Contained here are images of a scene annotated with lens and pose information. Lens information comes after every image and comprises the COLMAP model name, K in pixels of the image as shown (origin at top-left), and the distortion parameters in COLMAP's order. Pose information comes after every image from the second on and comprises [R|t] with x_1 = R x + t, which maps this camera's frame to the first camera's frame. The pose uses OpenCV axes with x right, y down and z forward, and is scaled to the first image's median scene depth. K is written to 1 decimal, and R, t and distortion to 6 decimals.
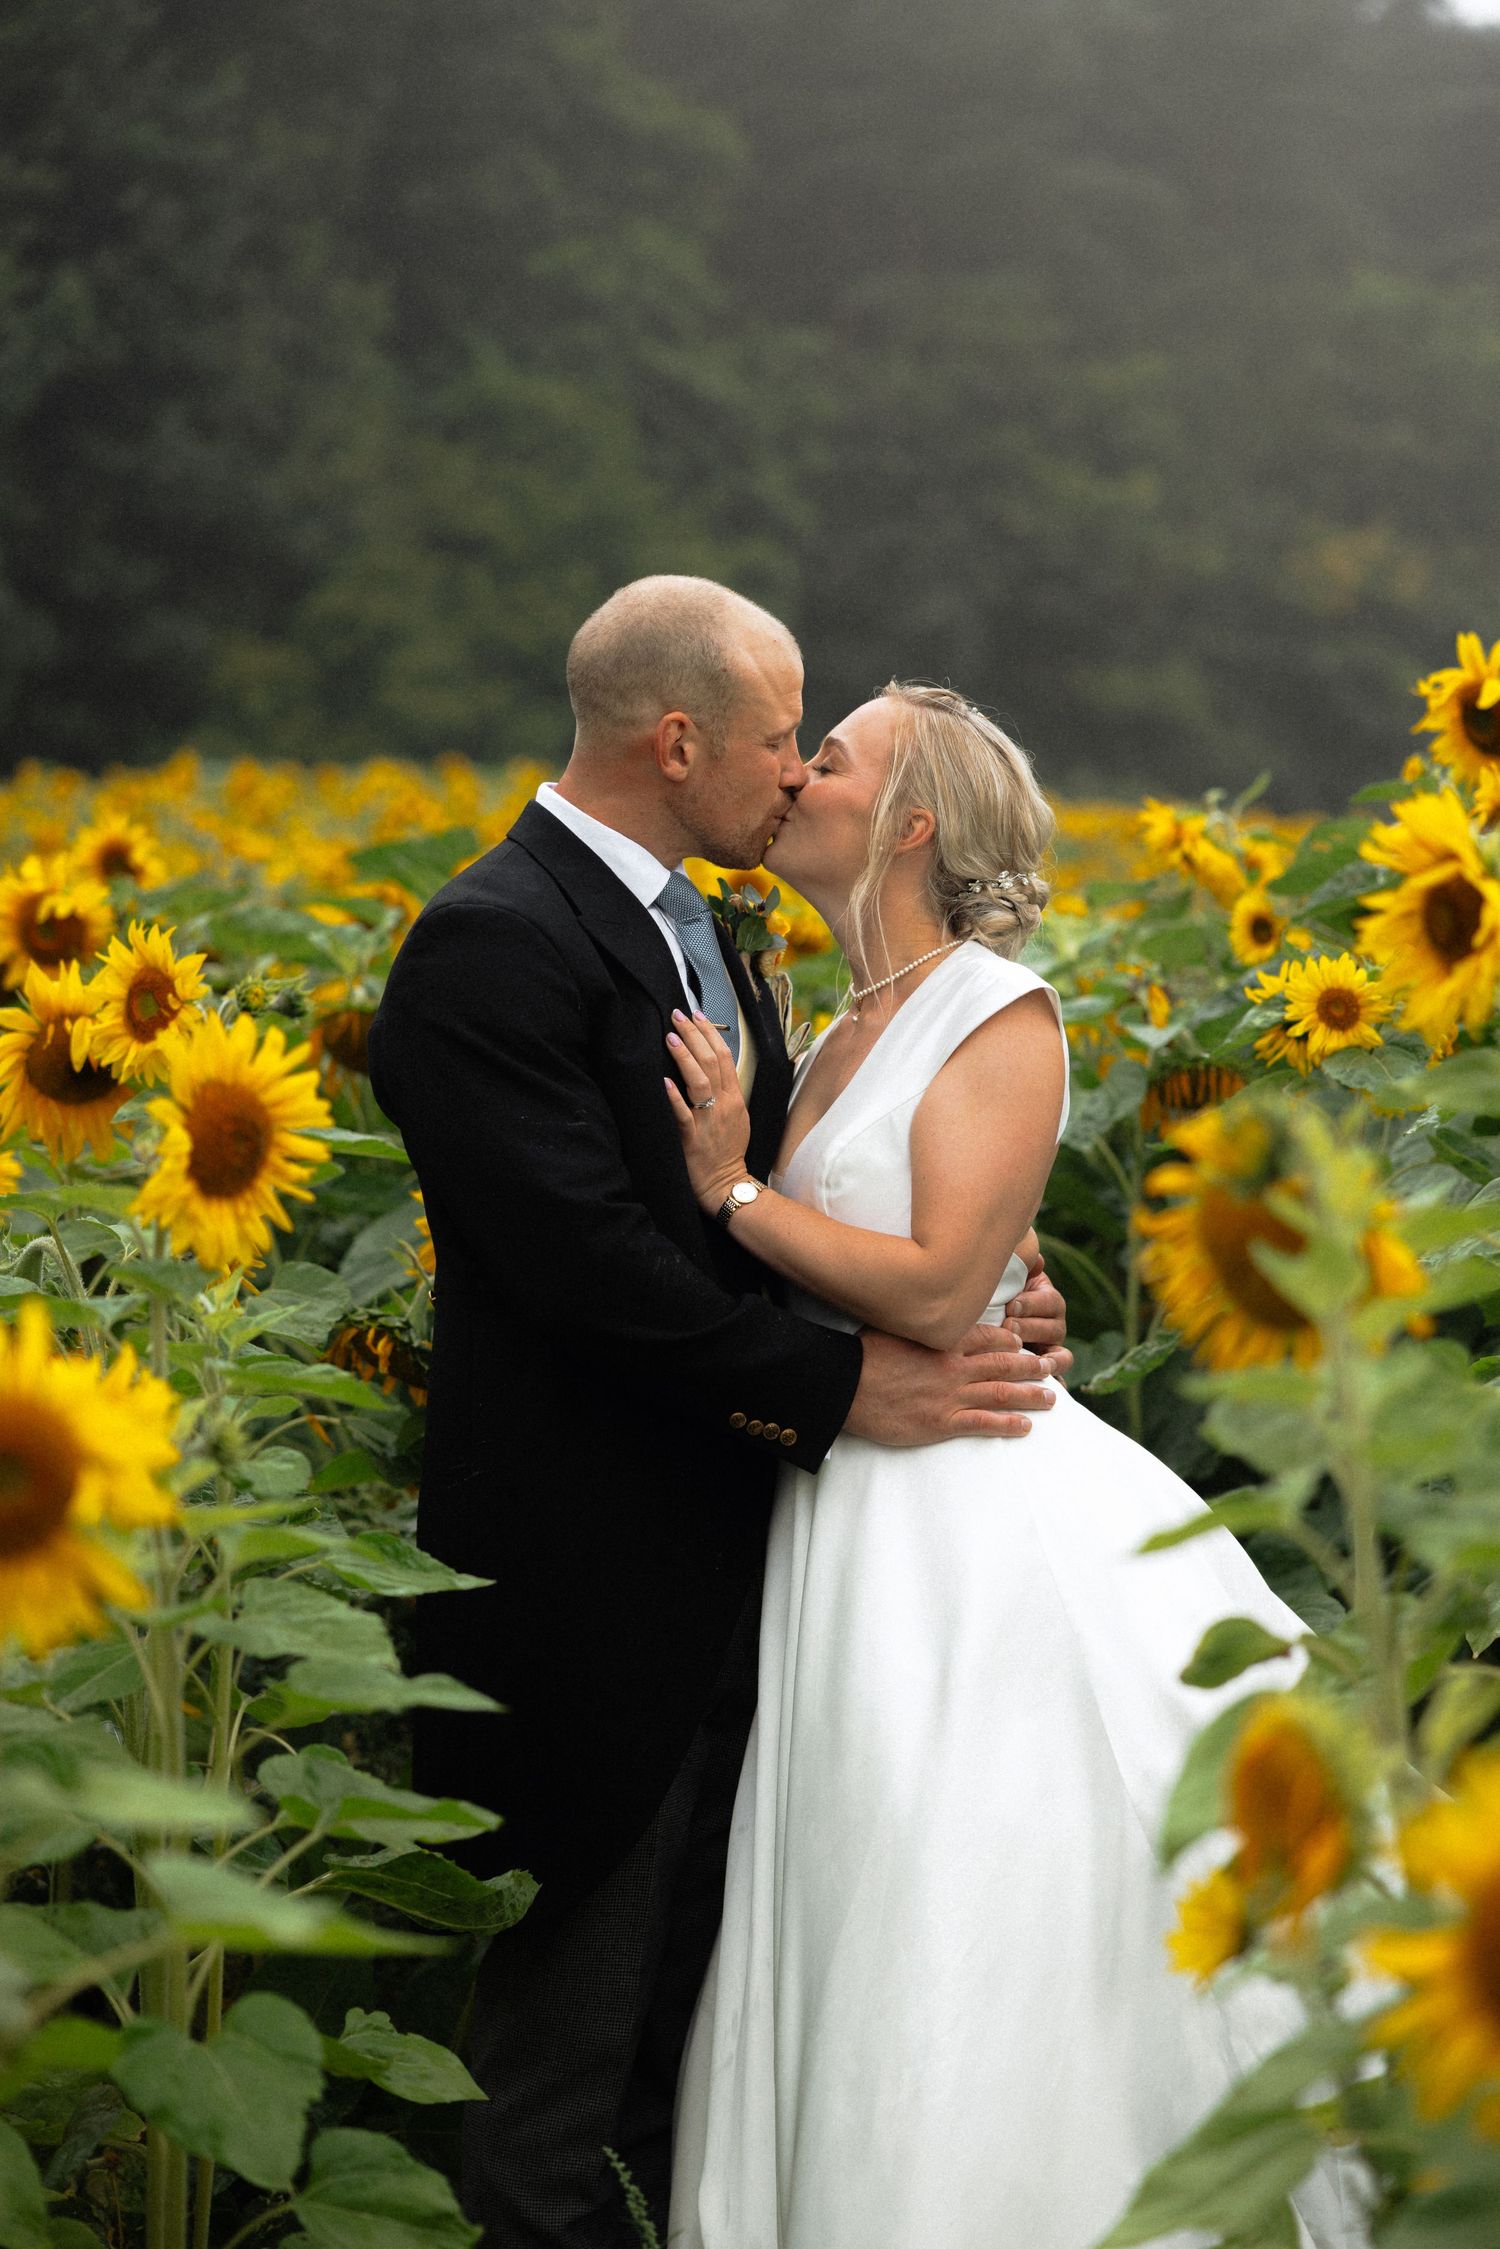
lens RADIAL K [[4345.6, 0, 750.0], [0, 4345.6, 1124.5], [0, 0, 1]] dist [-0.005202, -0.131204]
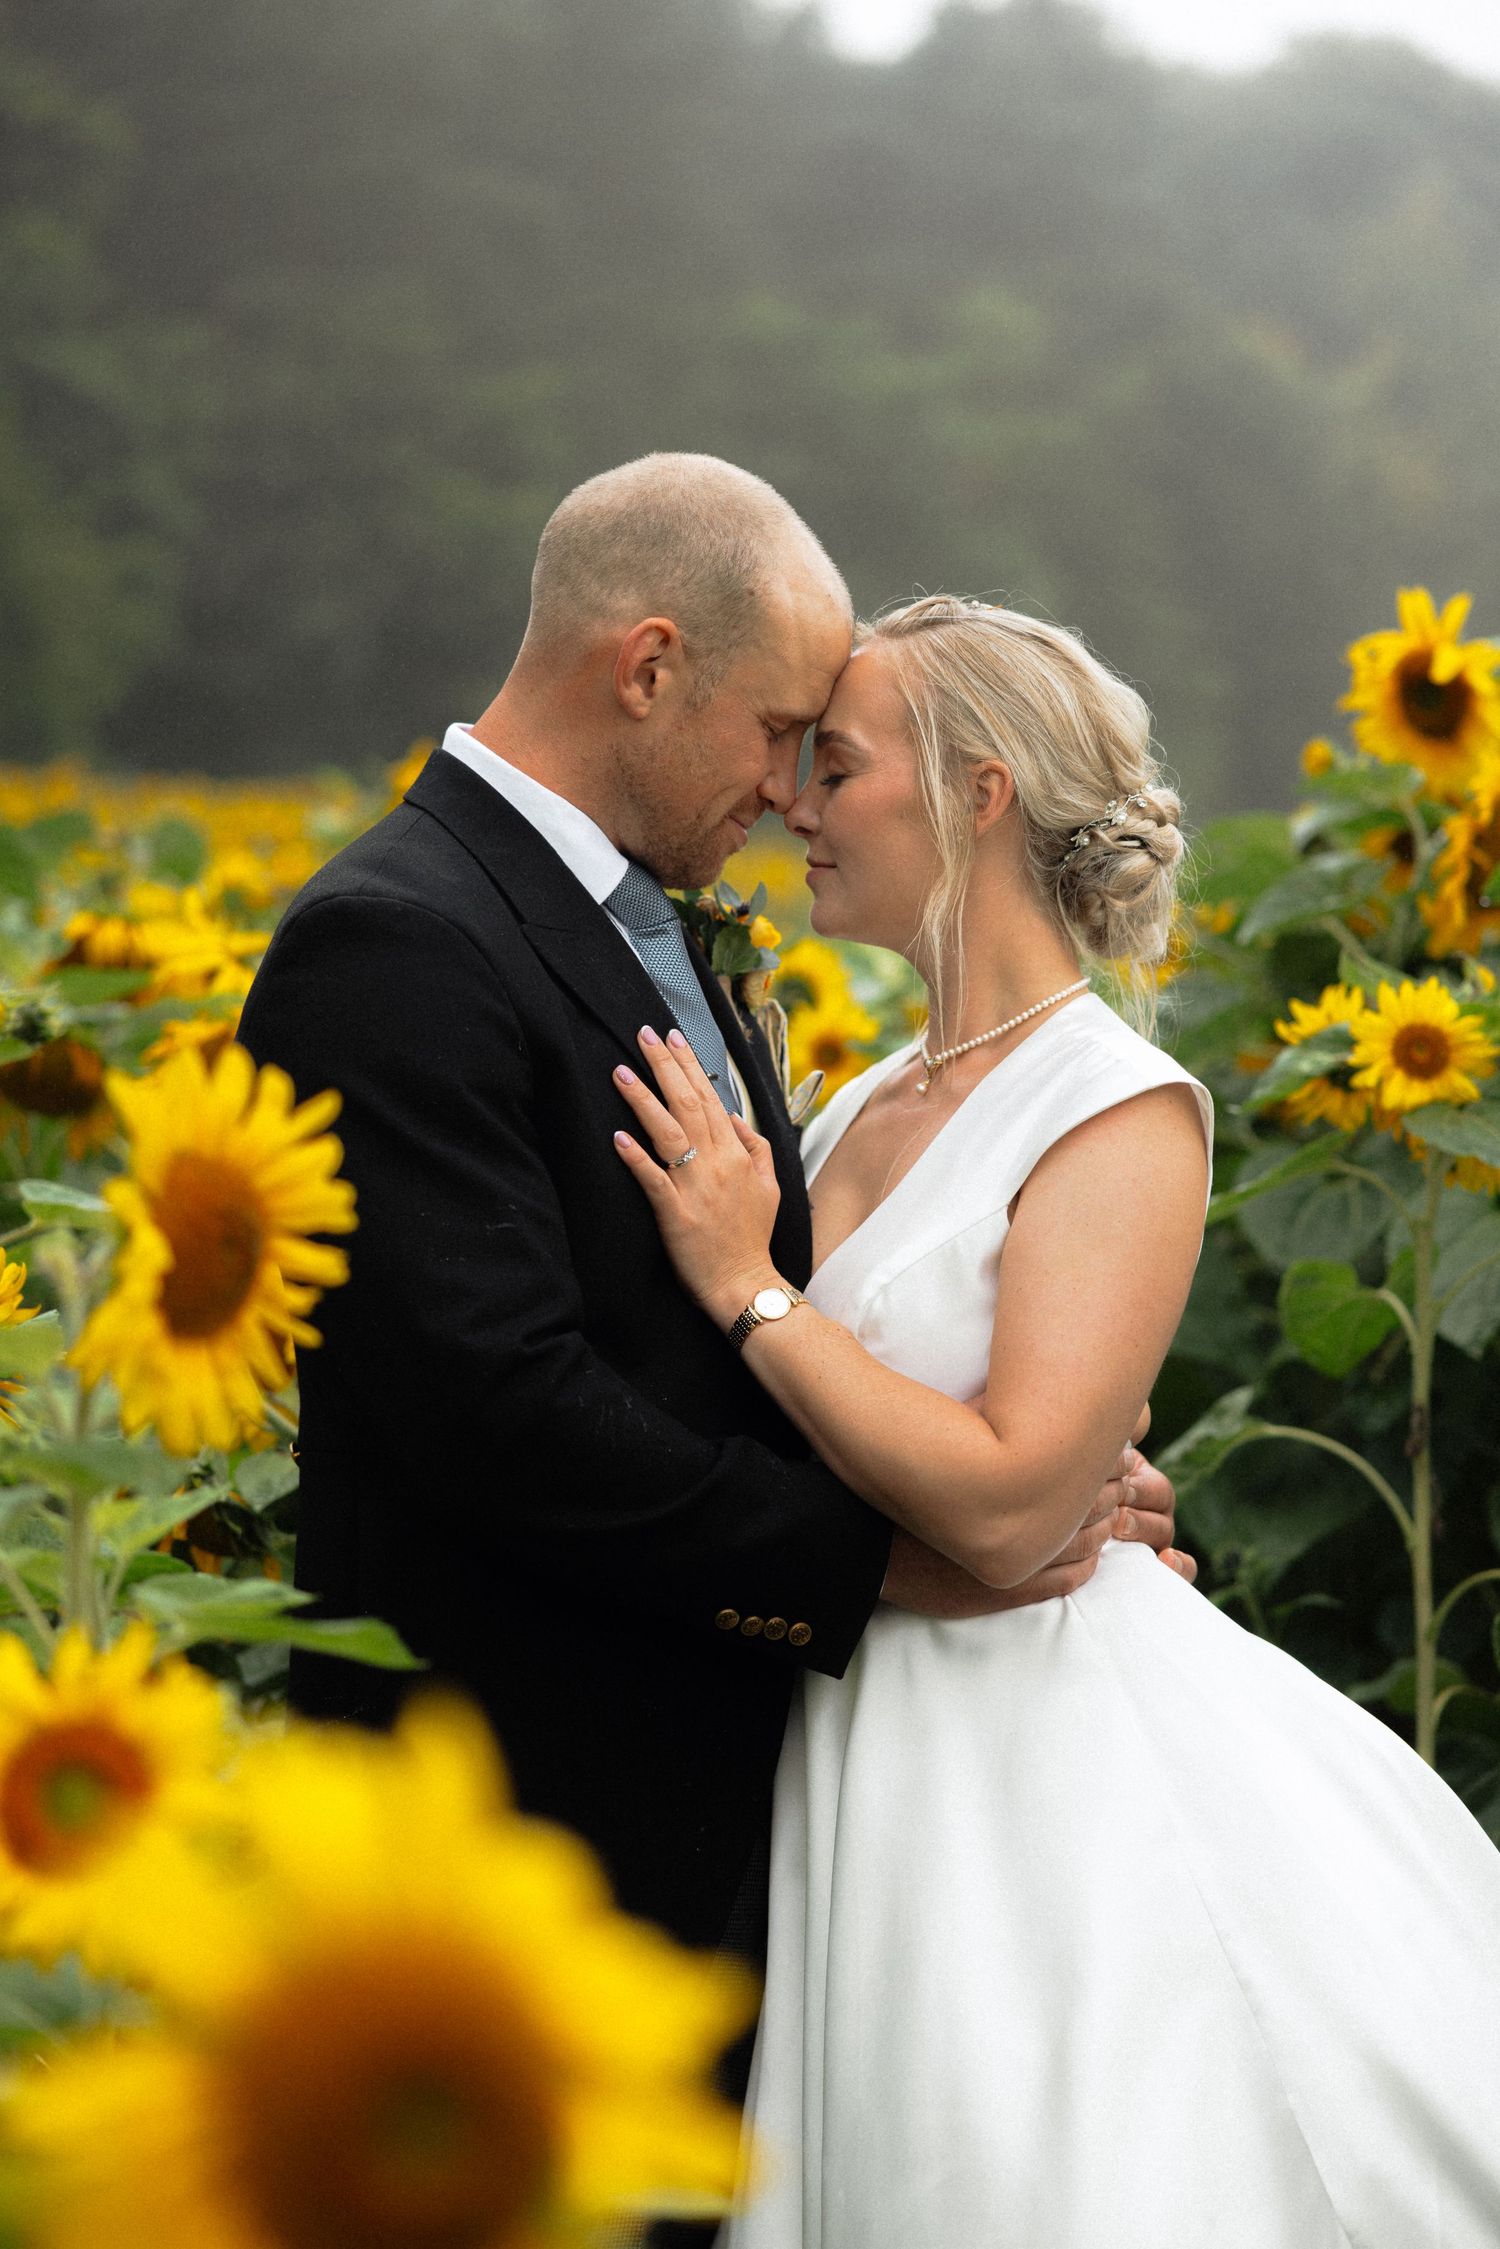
lens RADIAL K [[4345.6, 0, 750.0], [0, 4345.6, 1124.5], [0, 0, 1]] dist [-0.005202, -0.131204]
pose [[0.988415, 0.011423, 0.151347, -0.094613], [-0.010667, 0.999926, -0.005807, -0.007835], [-0.151402, 0.004126, 0.988464, 0.253822]]
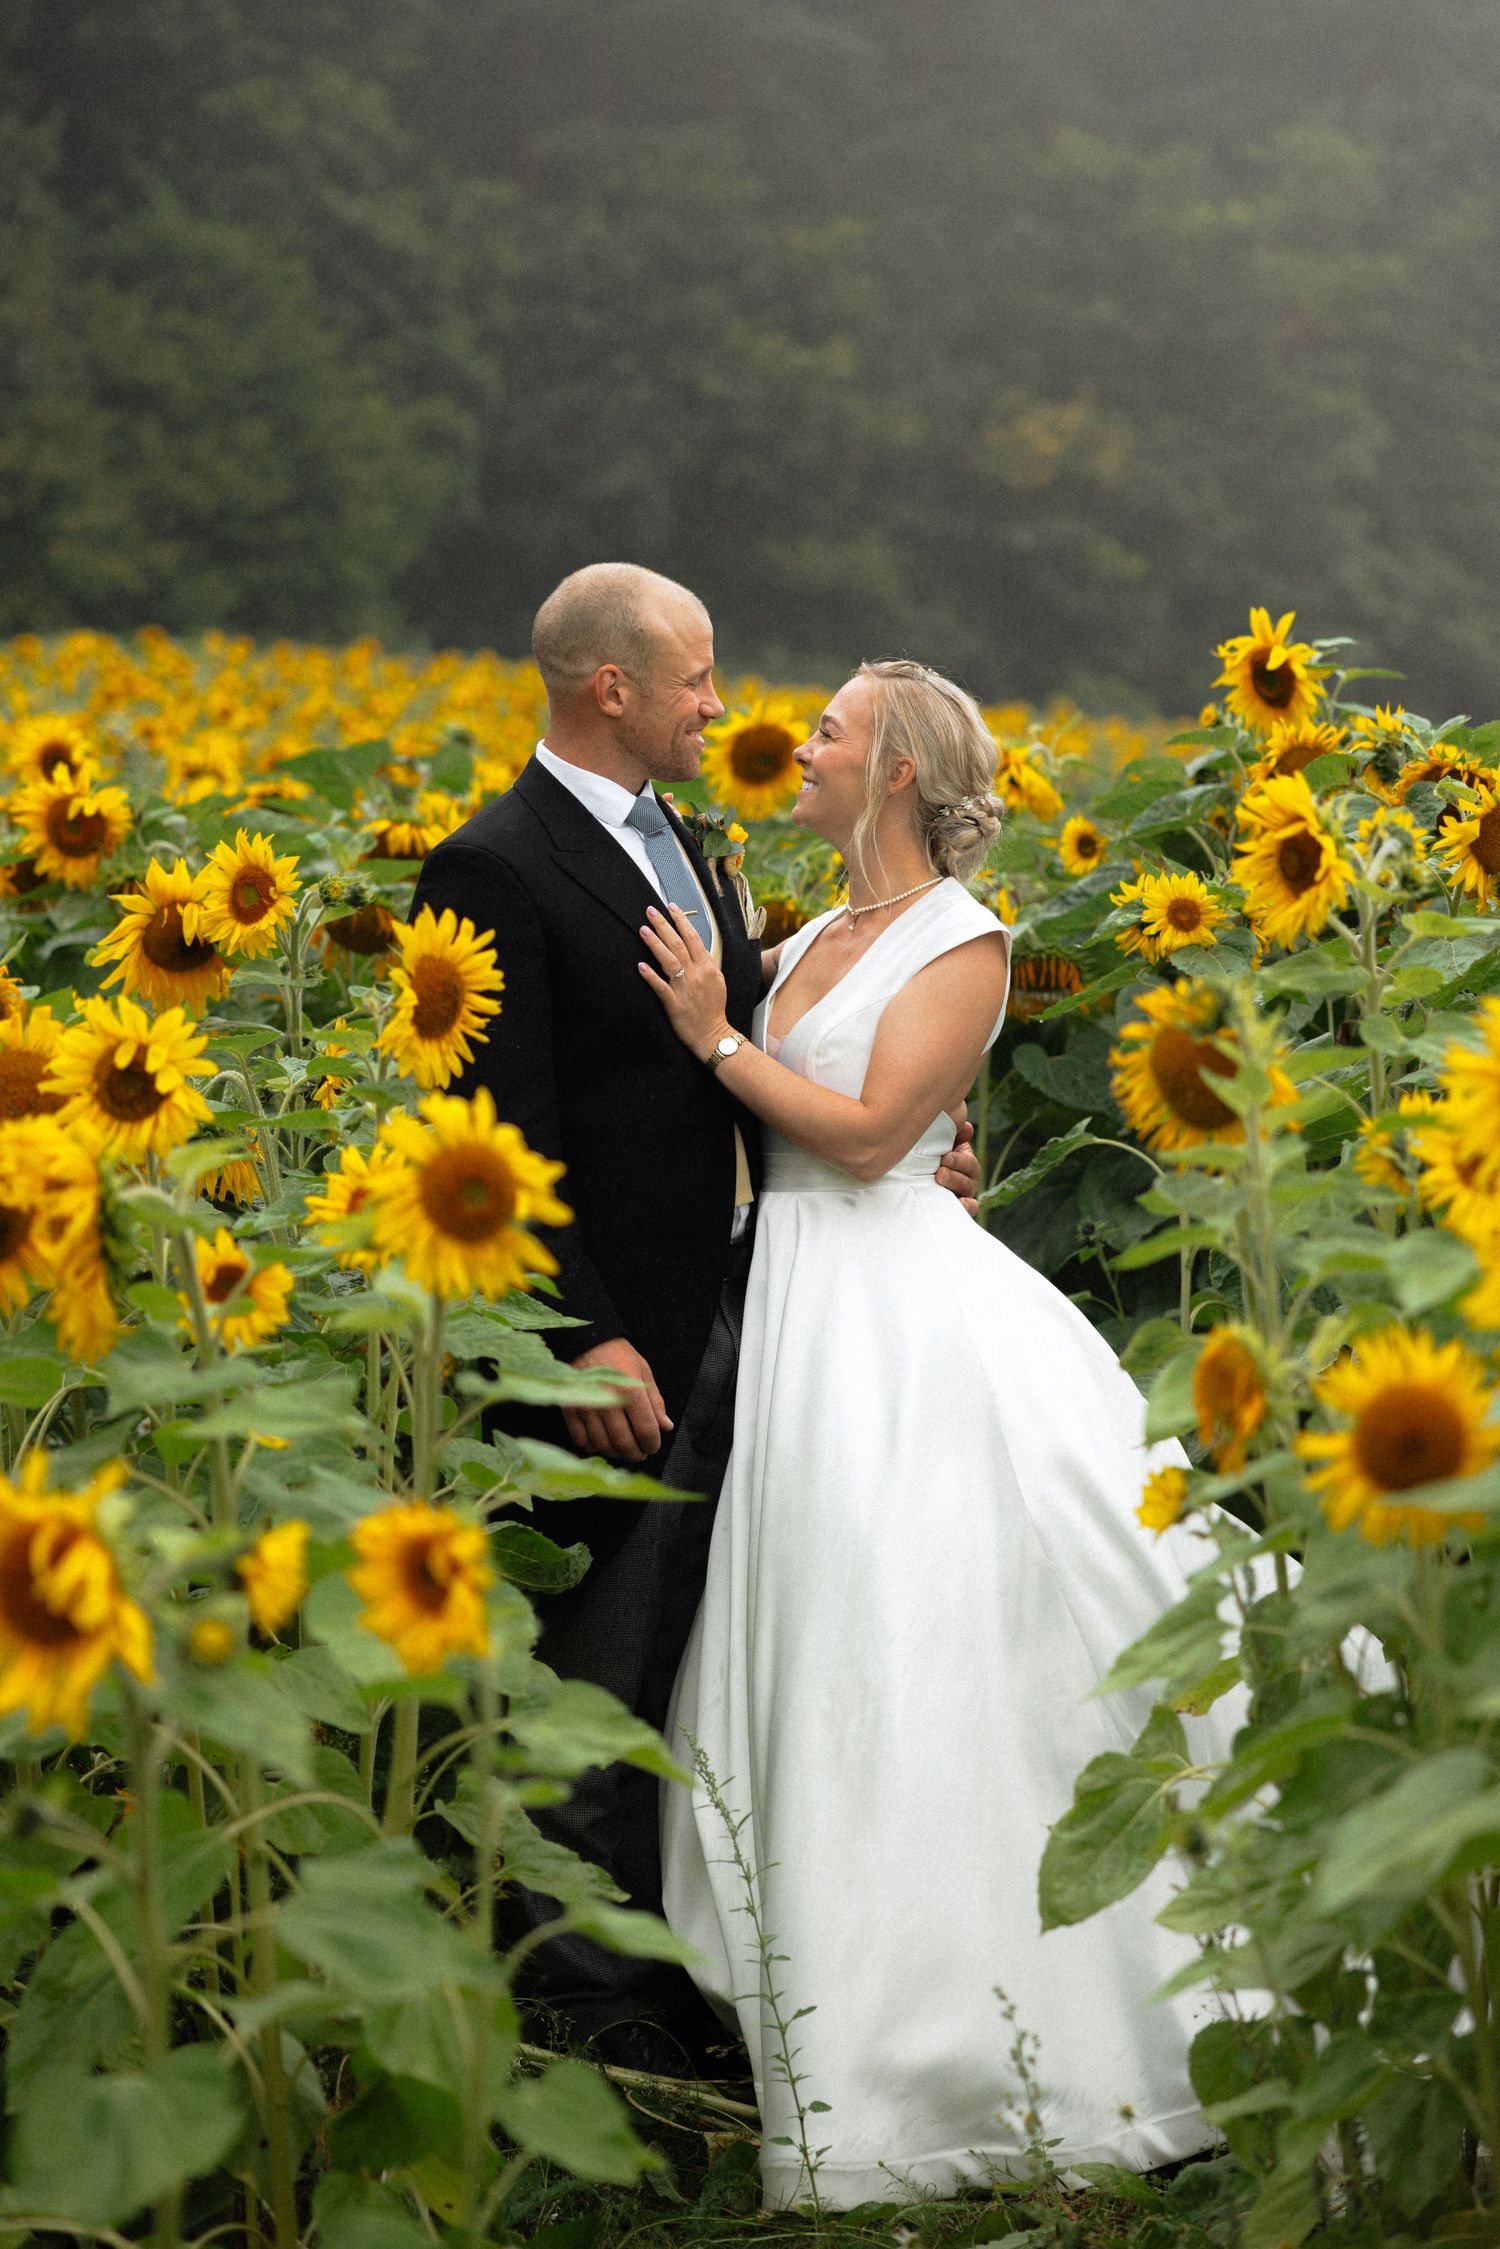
lens RADIAL K [[4647.4, 0, 750.0], [0, 4647.4, 1124.5], [0, 0, 1]] dist [-0.030544, 0.070369]
pose [[0.996770, 0.014390, 0.079005, -0.094845], [-0.016303, 0.999588, 0.023628, 0.005056], [-0.078632, -0.024839, 0.996594, -0.357334]]
